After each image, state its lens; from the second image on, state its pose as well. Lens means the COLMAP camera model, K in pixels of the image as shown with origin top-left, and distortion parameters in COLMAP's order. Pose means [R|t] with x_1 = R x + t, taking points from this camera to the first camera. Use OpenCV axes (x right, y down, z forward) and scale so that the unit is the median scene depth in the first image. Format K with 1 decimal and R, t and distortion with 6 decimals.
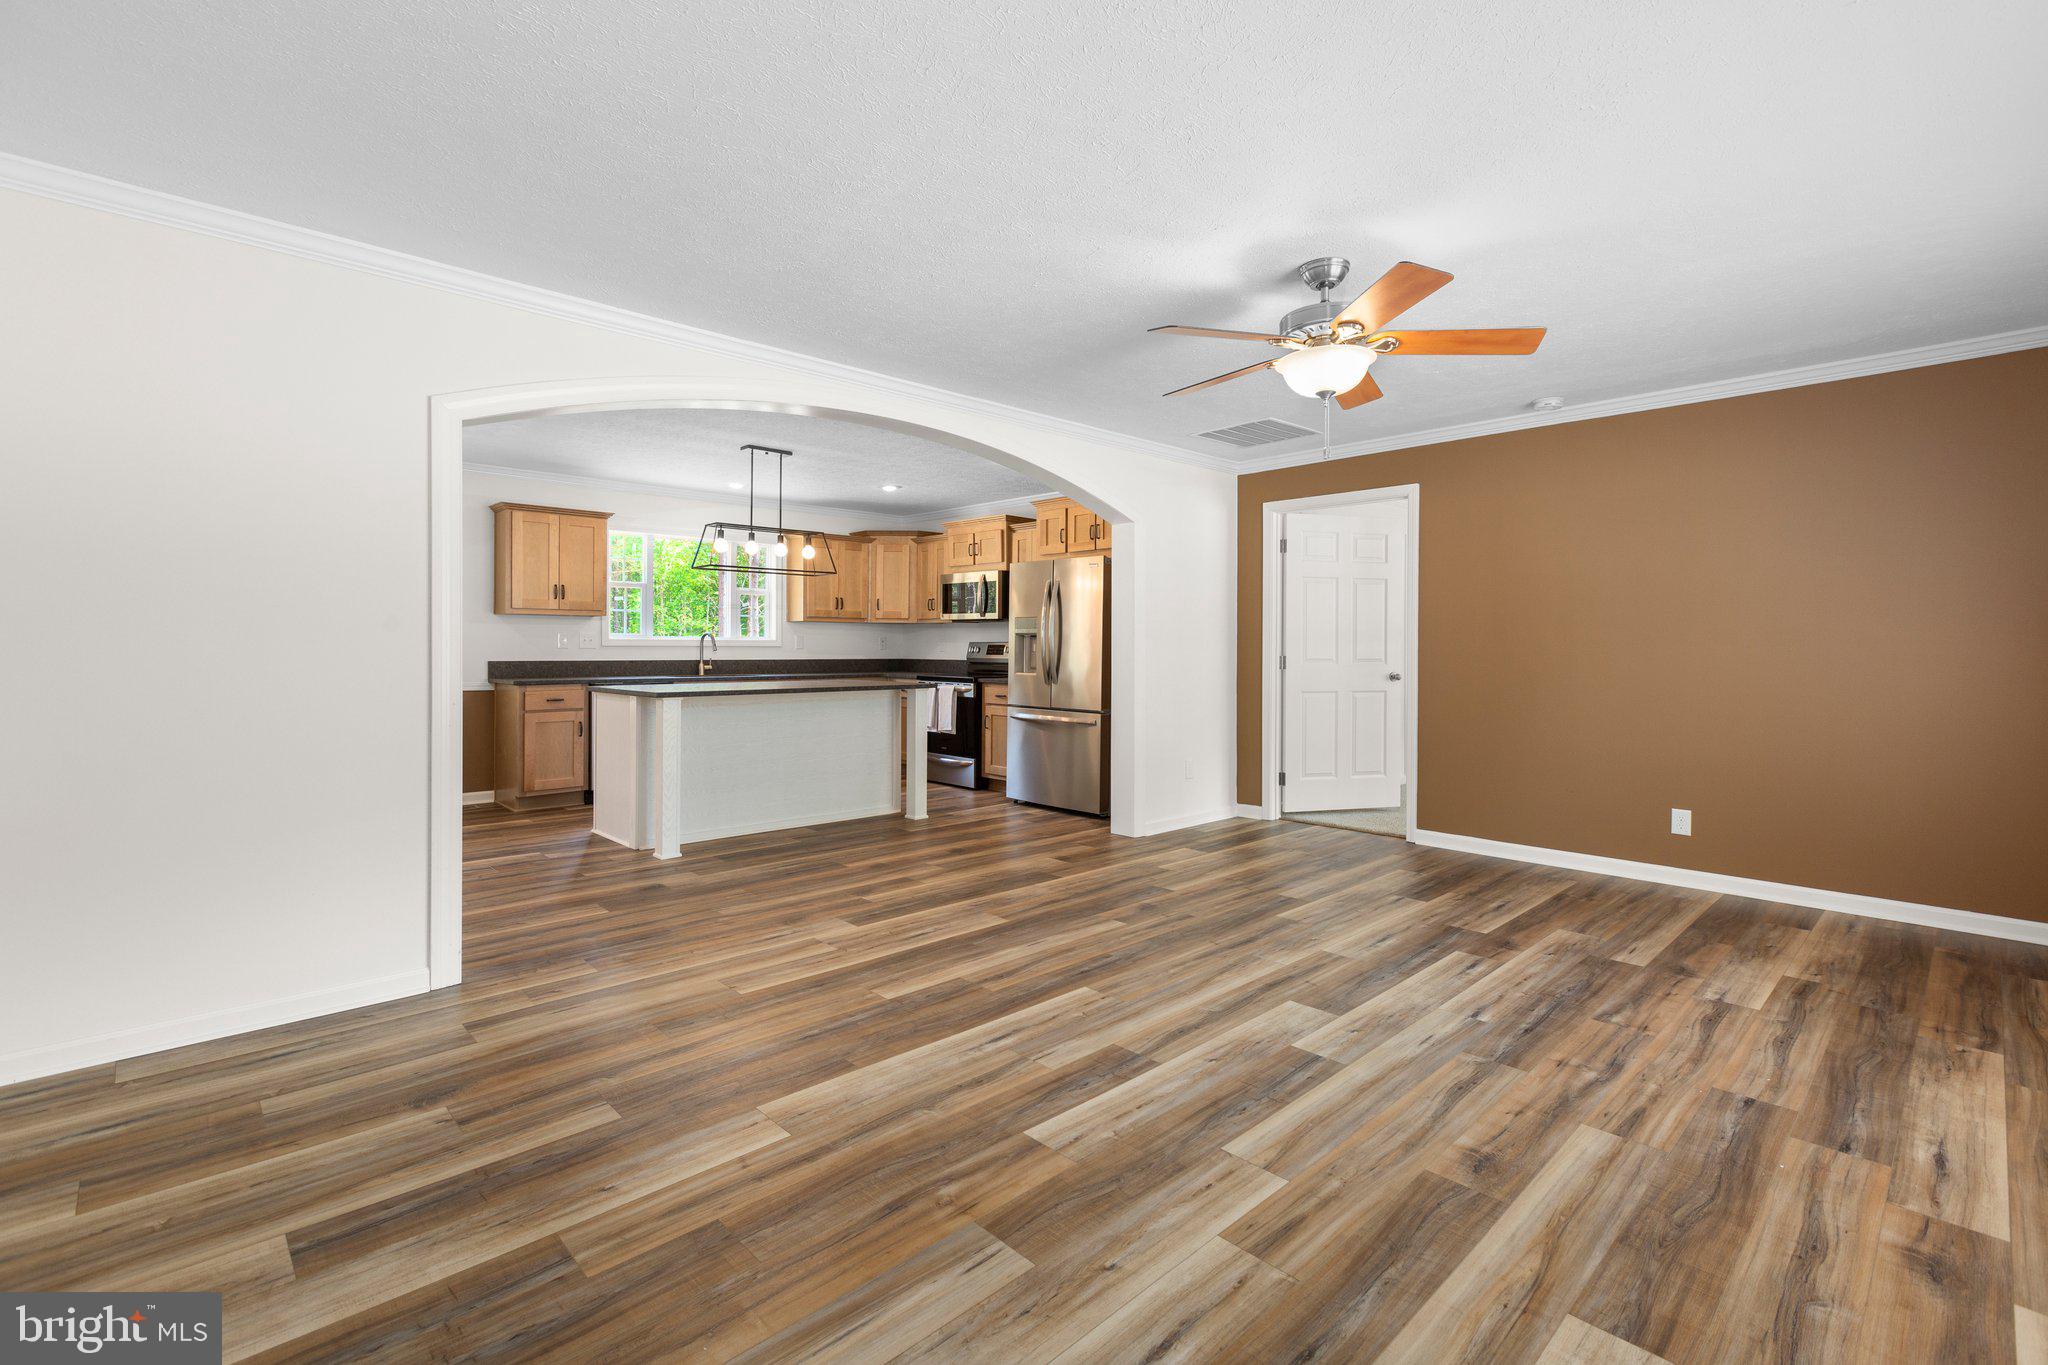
lens RADIAL K [[921.7, 0, 1014.2], [0, 921.7, 653.6], [0, 0, 1]] dist [0.002574, -0.001965]
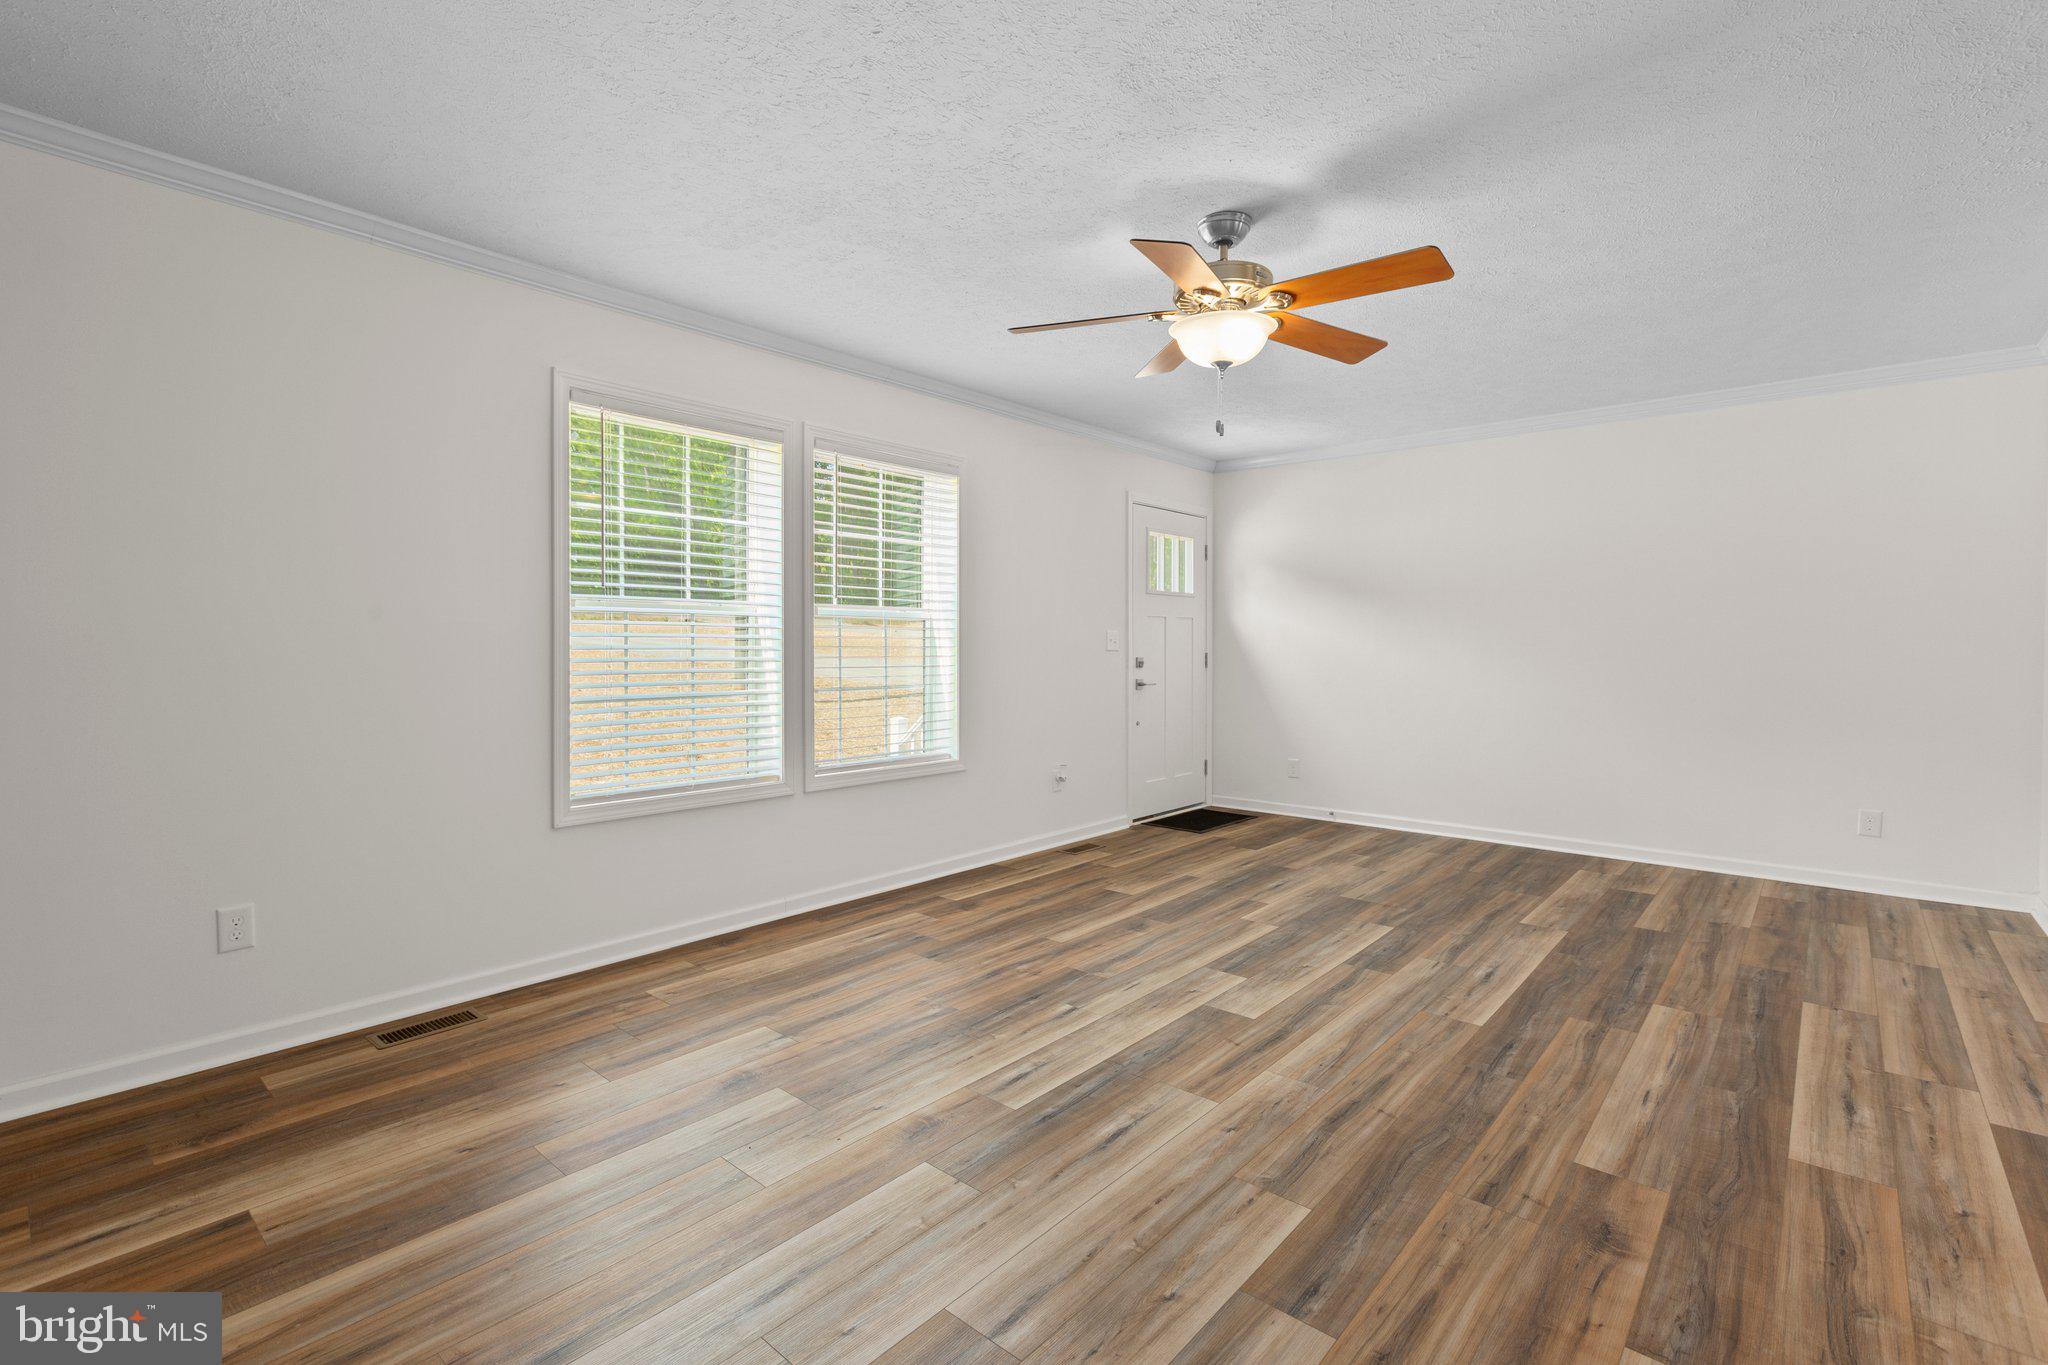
lens RADIAL K [[921.7, 0, 1017.8], [0, 921.7, 676.6], [0, 0, 1]] dist [0.002574, -0.001965]
pose [[-0.995410, -0.003033, -0.095650, 0.585737], [-0.007222, 0.999029, 0.043471, -0.008801], [0.095425, 0.043962, -0.994465, 1.763529]]
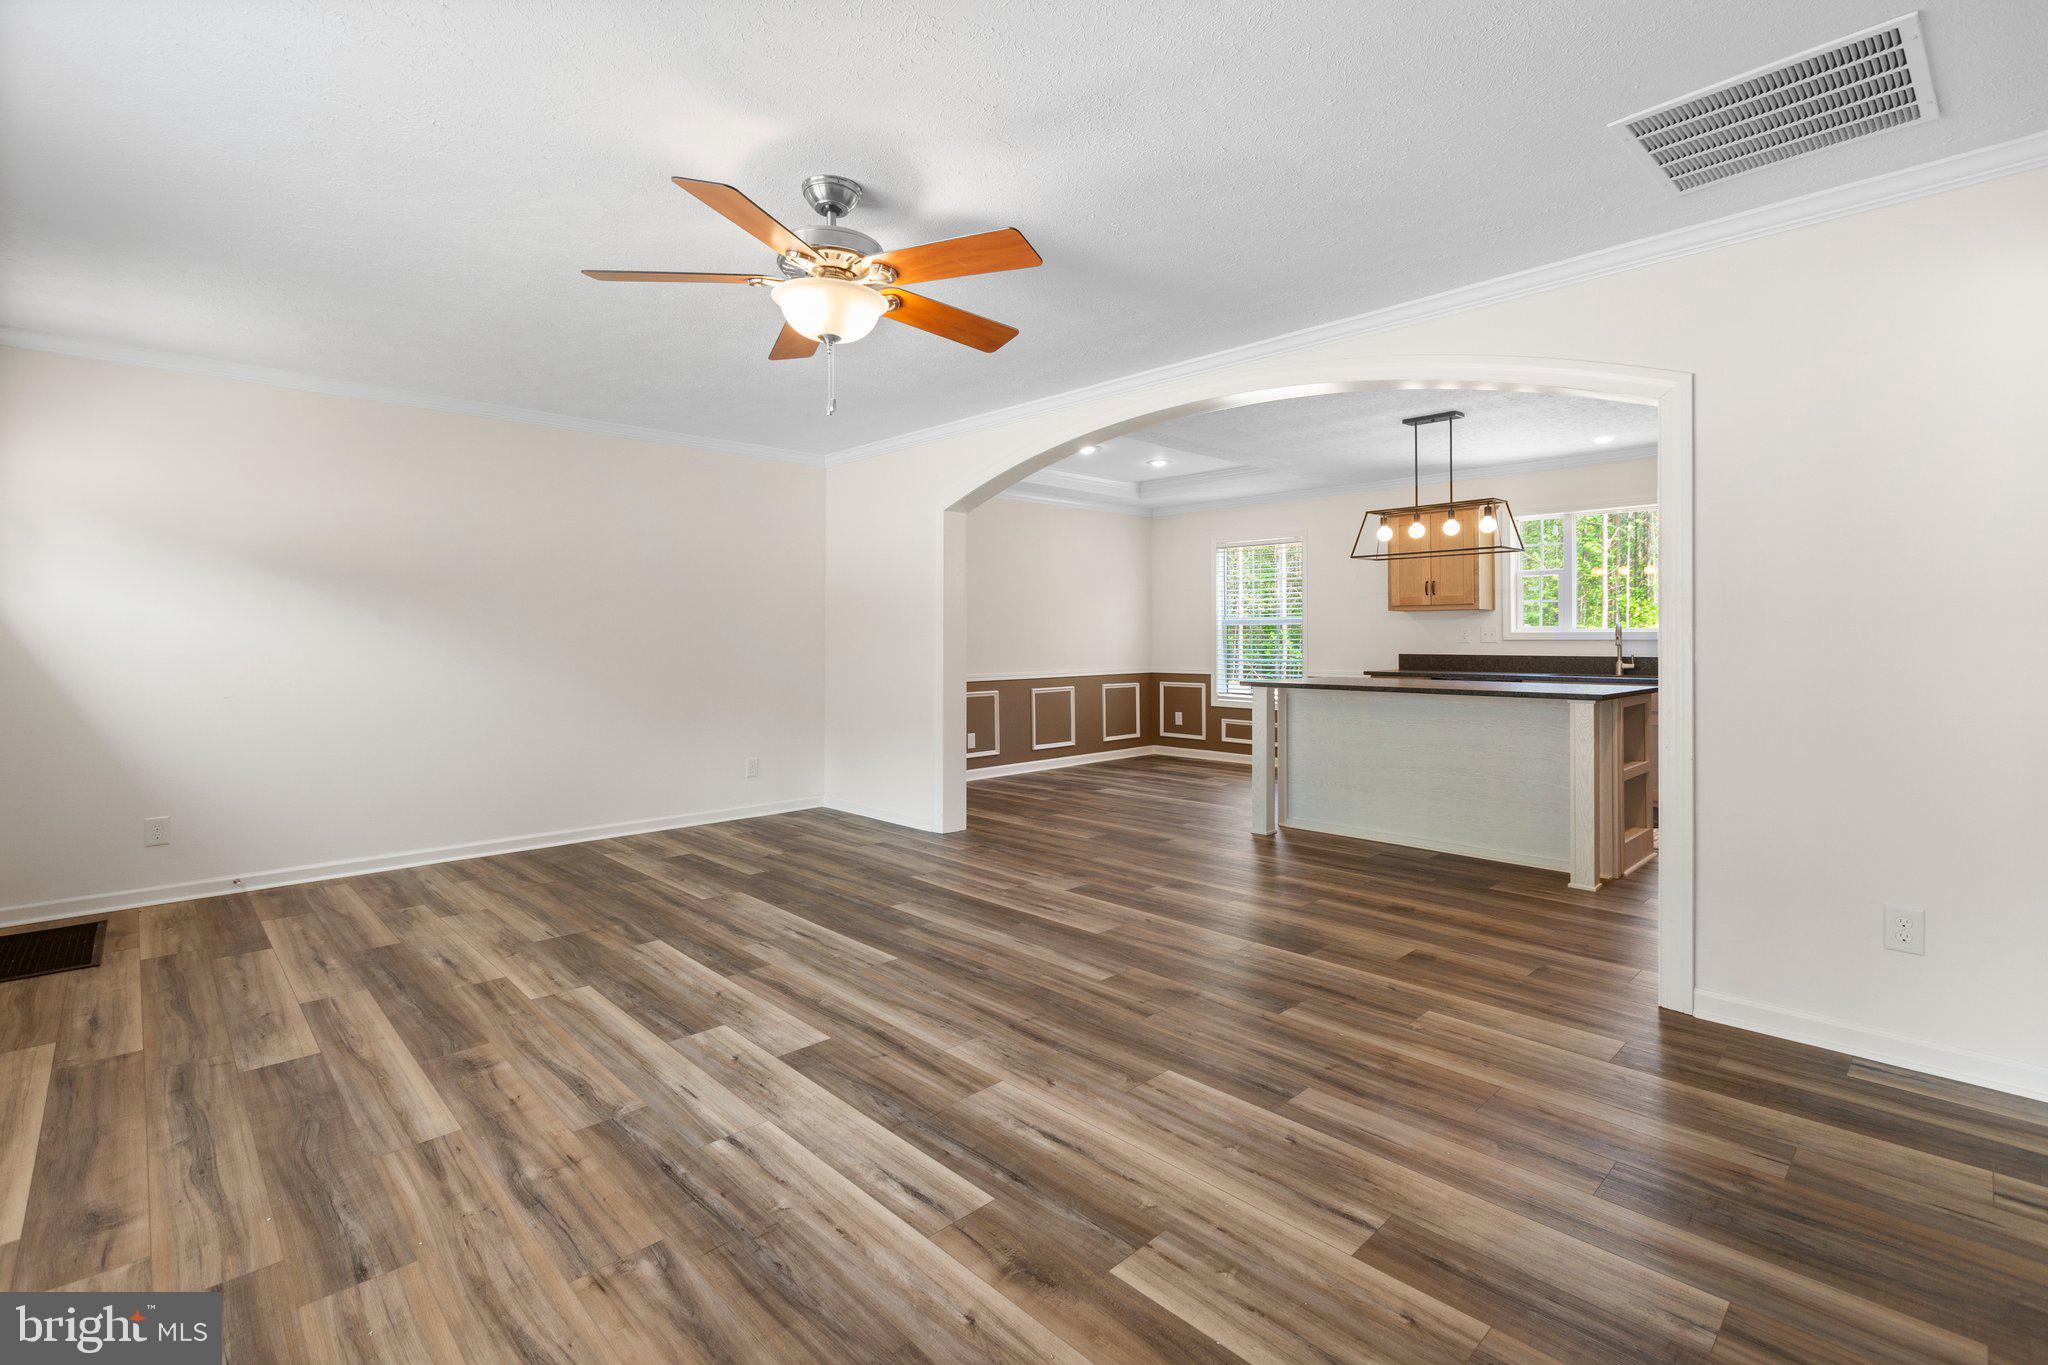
lens RADIAL K [[921.7, 0, 1028.1], [0, 921.7, 634.2], [0, 0, 1]] dist [0.002574, -0.001965]
pose [[0.015952, -0.009215, -0.999830, 1.108101], [-0.008075, 0.999924, -0.009345, -0.003461], [0.999840, 0.008223, 0.015876, 1.092158]]
